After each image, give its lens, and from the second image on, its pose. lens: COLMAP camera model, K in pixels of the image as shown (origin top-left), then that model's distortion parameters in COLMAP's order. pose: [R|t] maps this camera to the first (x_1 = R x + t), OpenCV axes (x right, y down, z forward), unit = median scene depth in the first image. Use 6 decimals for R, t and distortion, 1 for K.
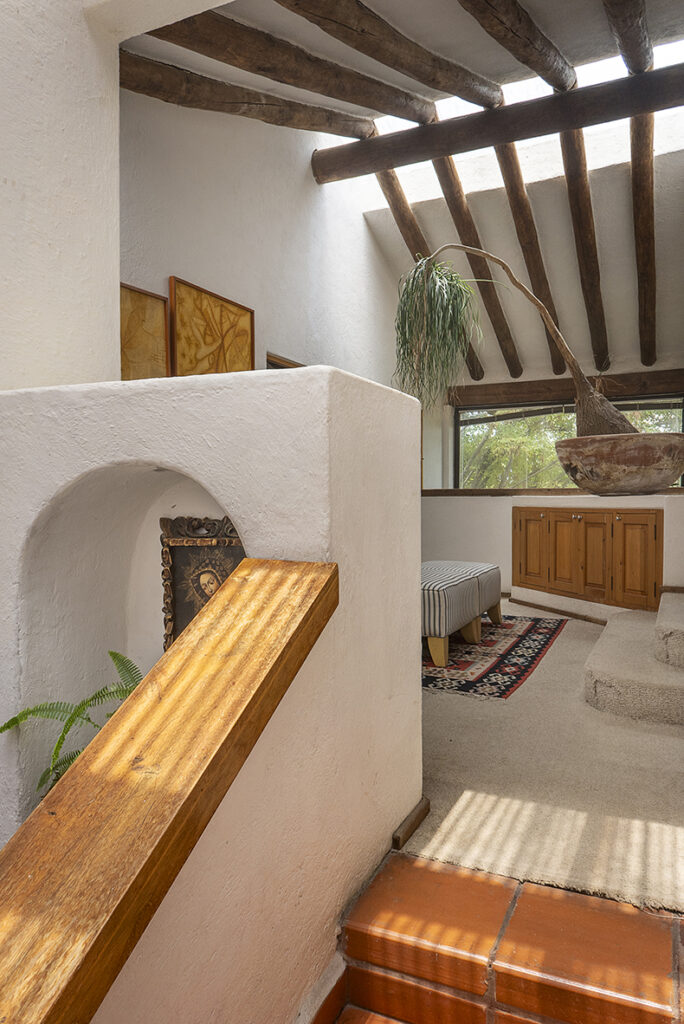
lens RADIAL K [[699.8, 0, 343.8], [0, 699.8, 519.1], [0, 0, 1]] dist [0.019275, -0.012305]
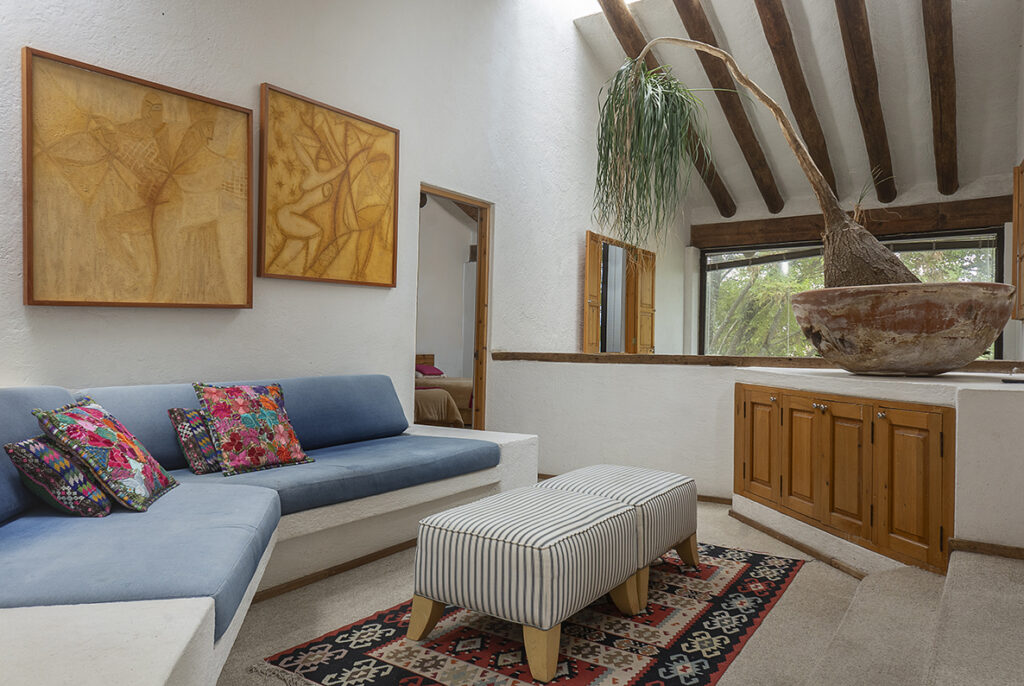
lens RADIAL K [[699.8, 0, 508.7], [0, 699.8, 334.3], [0, 0, 1]] dist [0.019275, -0.012305]
pose [[0.986734, 0.009086, -0.162089, 0.139763], [-0.015764, 0.999077, -0.039963, -0.039351], [0.161576, 0.041988, 0.985967, 0.269797]]
